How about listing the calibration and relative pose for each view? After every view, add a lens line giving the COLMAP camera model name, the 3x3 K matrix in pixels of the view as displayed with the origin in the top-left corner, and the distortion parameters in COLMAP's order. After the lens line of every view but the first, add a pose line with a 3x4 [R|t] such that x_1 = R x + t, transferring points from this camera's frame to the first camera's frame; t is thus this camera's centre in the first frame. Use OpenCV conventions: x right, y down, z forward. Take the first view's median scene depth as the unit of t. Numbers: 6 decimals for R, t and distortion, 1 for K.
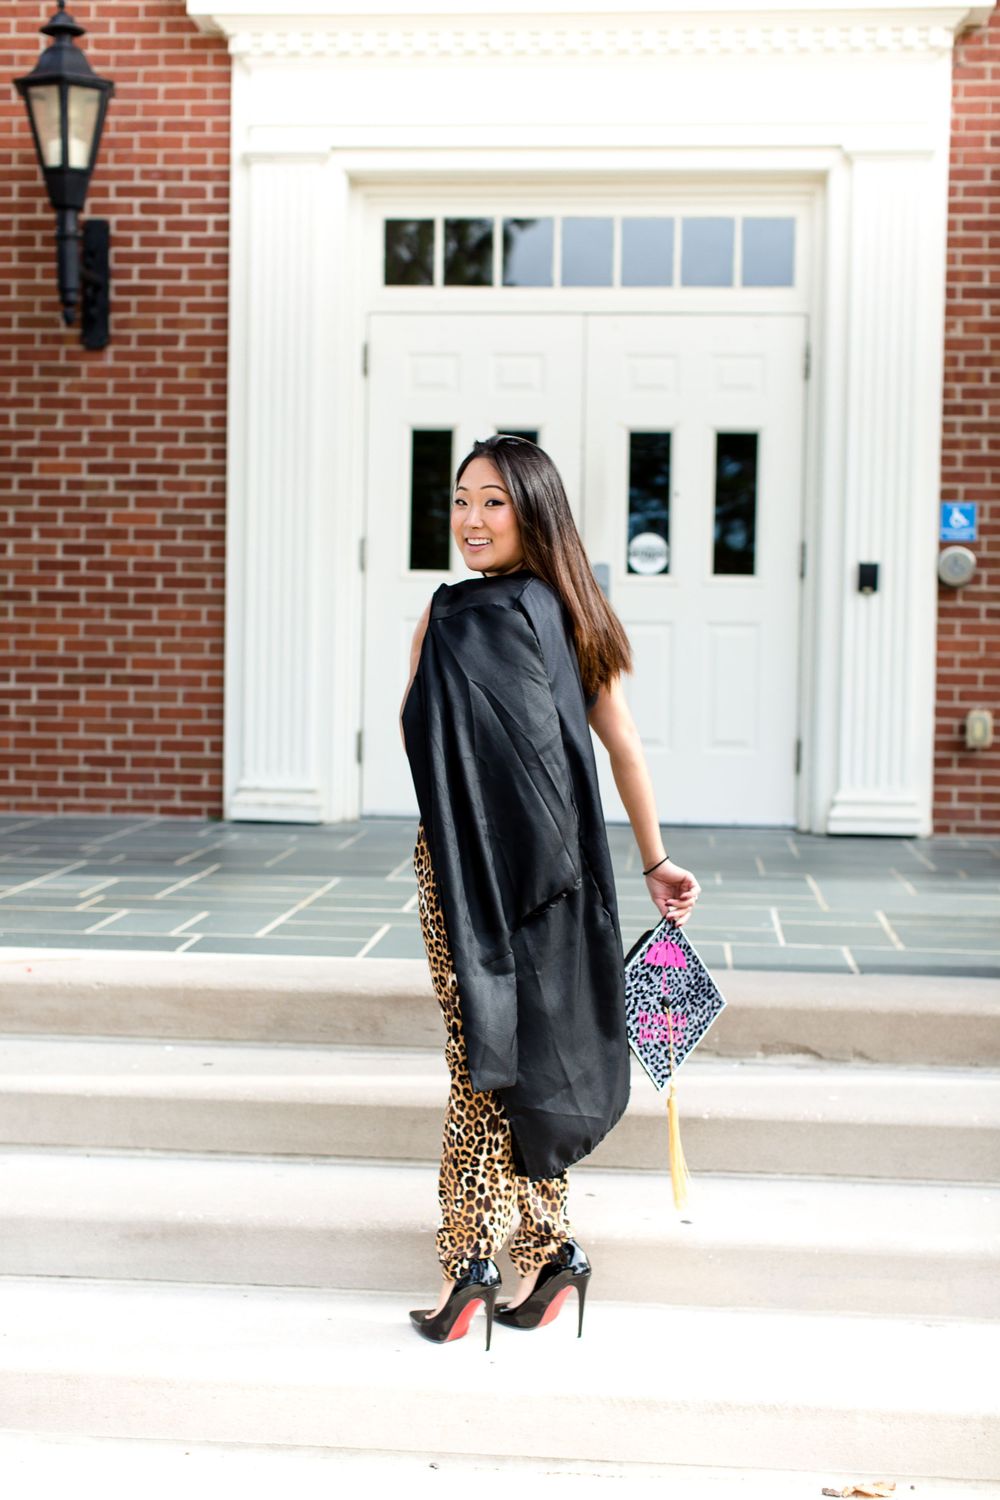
lens RADIAL K [[2205.4, 0, 466.1], [0, 2205.4, 743.7], [0, 0, 1]] dist [-0.037666, -0.071489]
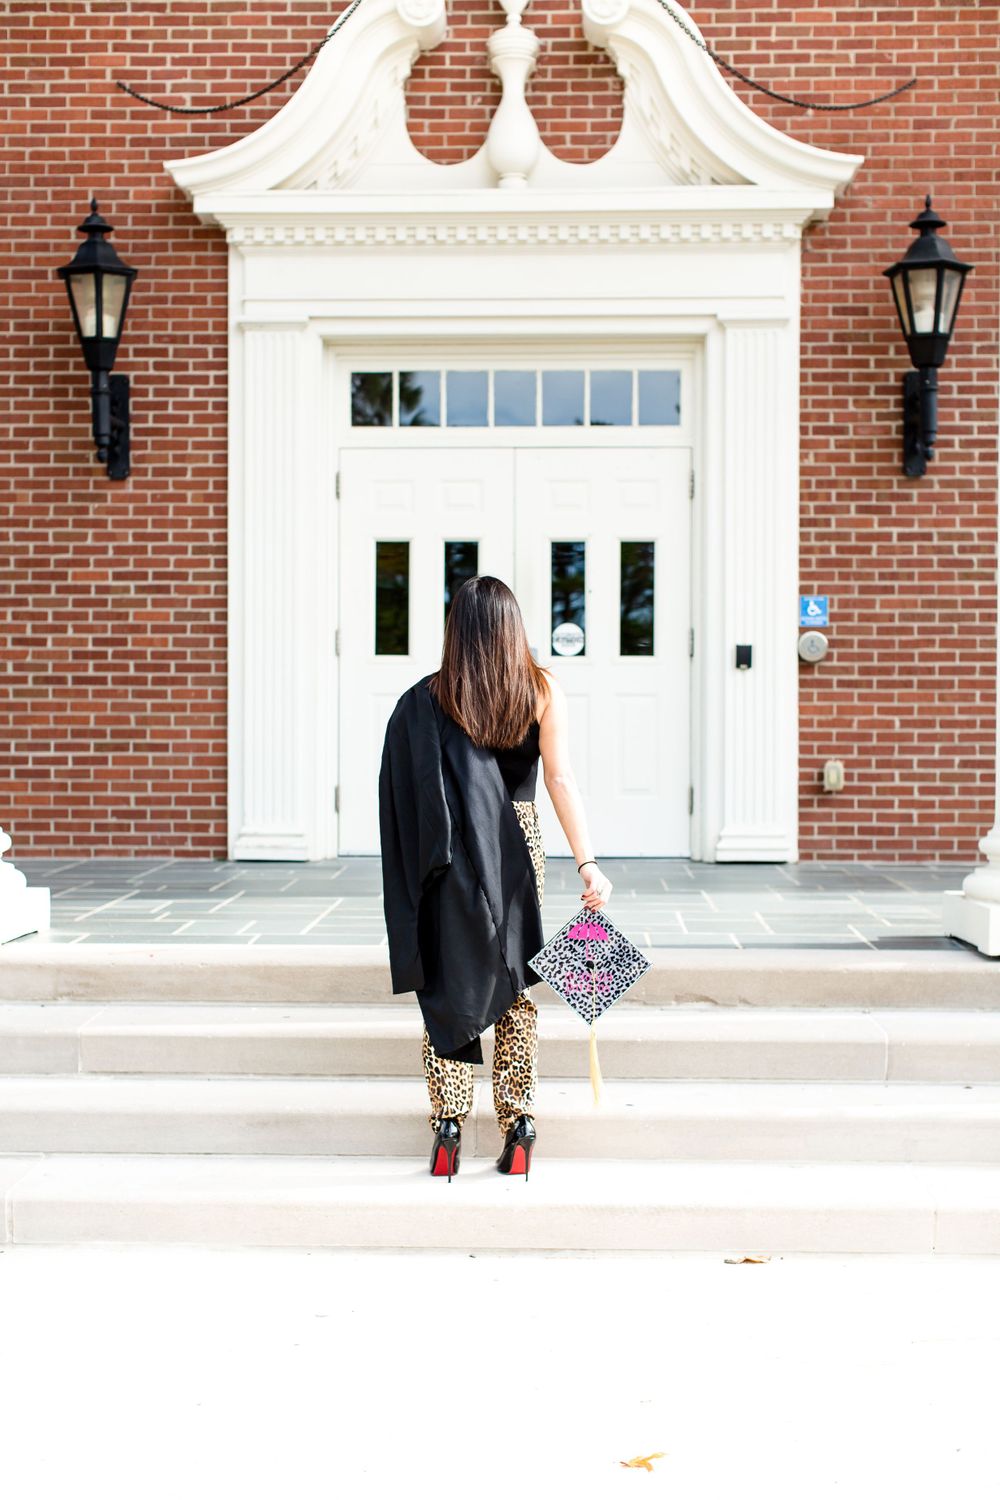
lens RADIAL K [[2225.5, 0, 500.0], [0, 2225.5, 750.0], [0, 0, 1]] dist [-0.141427, 0.154214]
pose [[0.997478, -0.015795, 0.069198, -0.043840], [0.017590, 0.999523, -0.025400, 0.007373], [-0.068763, 0.026553, 0.997280, -0.248175]]
